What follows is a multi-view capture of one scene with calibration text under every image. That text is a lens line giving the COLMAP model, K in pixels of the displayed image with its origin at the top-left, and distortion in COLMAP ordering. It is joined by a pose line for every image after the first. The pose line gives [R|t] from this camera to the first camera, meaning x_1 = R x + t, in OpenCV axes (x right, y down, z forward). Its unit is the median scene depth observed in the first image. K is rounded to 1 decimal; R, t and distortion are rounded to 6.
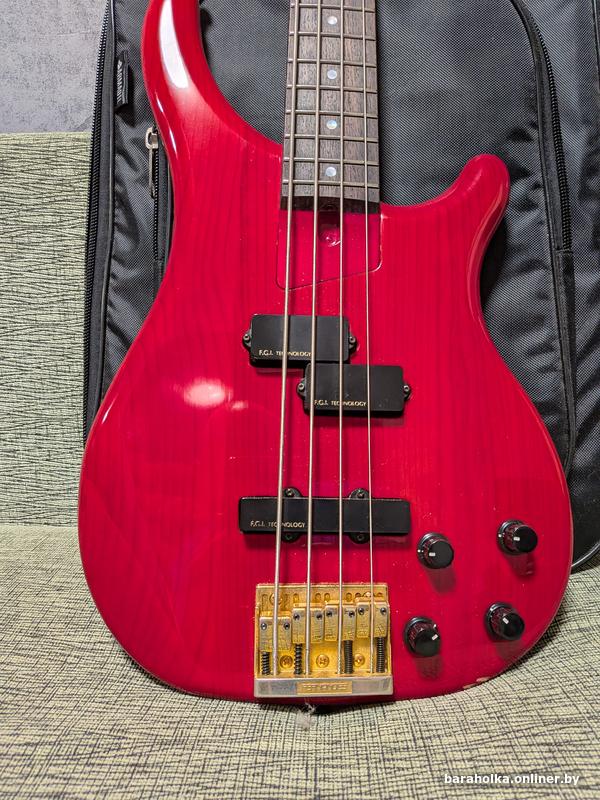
lens RADIAL K [[593.2, 0, 305.5], [0, 593.2, 392.1], [0, 0, 1]] dist [0.048586, -0.088012]
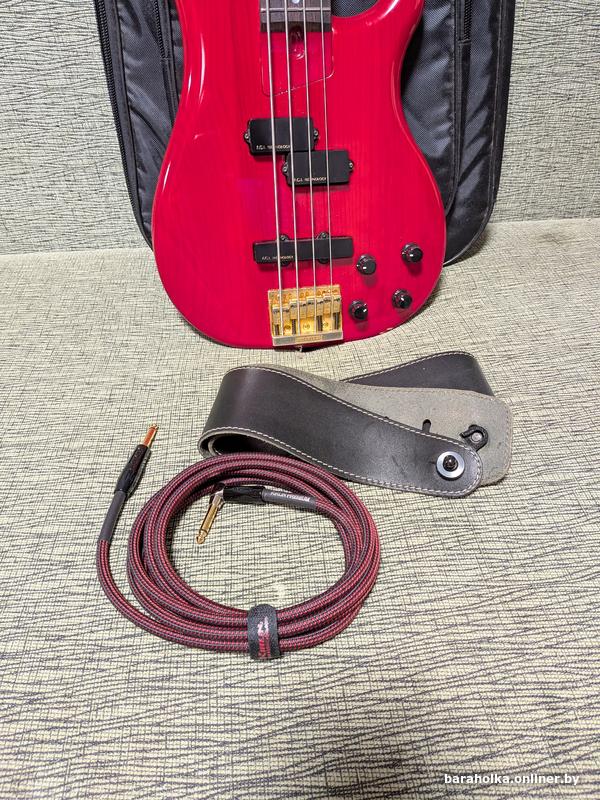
lens RADIAL K [[593.2, 0, 305.5], [0, 593.2, 392.1], [0, 0, 1]] dist [0.048586, -0.088012]
pose [[0.994189, -0.083686, 0.067707, -0.111729], [0.037073, 0.856687, 0.514502, -0.319028], [-0.101061, -0.509002, 0.854812, -0.671981]]
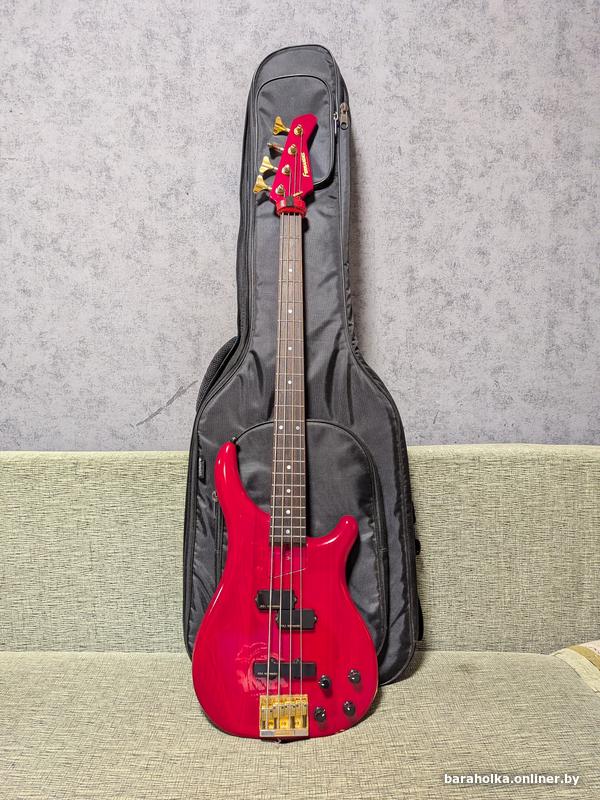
lens RADIAL K [[574.9, 0, 288.9], [0, 574.9, 401.4], [0, 0, 1]] dist [0.000740, -0.006958]
pose [[0.999927, 0.001841, 0.011911, 0.016665], [-0.000878, 0.996762, -0.080405, -0.790647], [-0.012021, 0.080388, 0.996691, -1.702485]]
